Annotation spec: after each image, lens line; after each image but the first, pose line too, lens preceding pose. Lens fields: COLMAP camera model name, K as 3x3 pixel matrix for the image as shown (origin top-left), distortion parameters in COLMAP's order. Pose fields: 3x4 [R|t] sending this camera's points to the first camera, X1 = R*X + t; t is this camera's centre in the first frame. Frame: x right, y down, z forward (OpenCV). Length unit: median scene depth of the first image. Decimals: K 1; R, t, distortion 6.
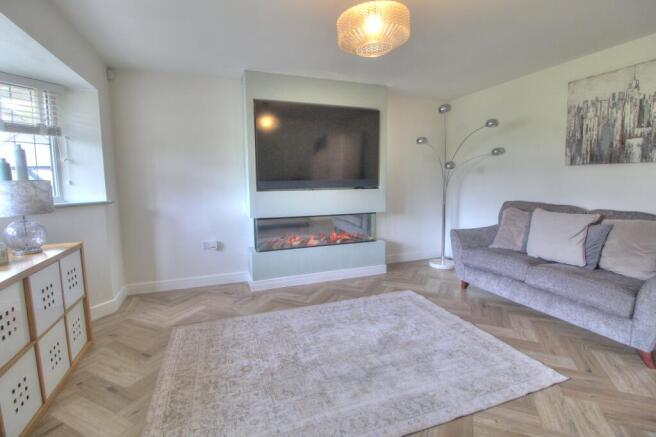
lens RADIAL K [[308.9, 0, 326.0], [0, 308.9, 213.8], [0, 0, 1]] dist [-0.016784, -0.000976]
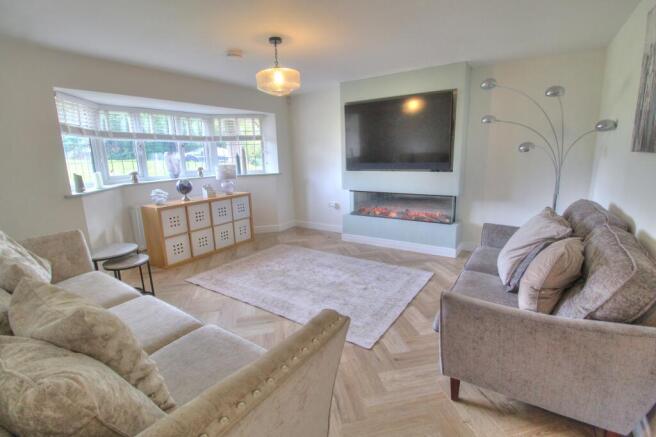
lens RADIAL K [[308.9, 0, 326.2], [0, 308.9, 220.1], [0, 0, 1]] dist [-0.016784, -0.000976]
pose [[0.575317, 0.171722, -0.799701, 0.967952], [-0.068534, 0.984395, 0.162078, -0.079817], [0.815054, -0.038440, 0.578108, 0.121367]]
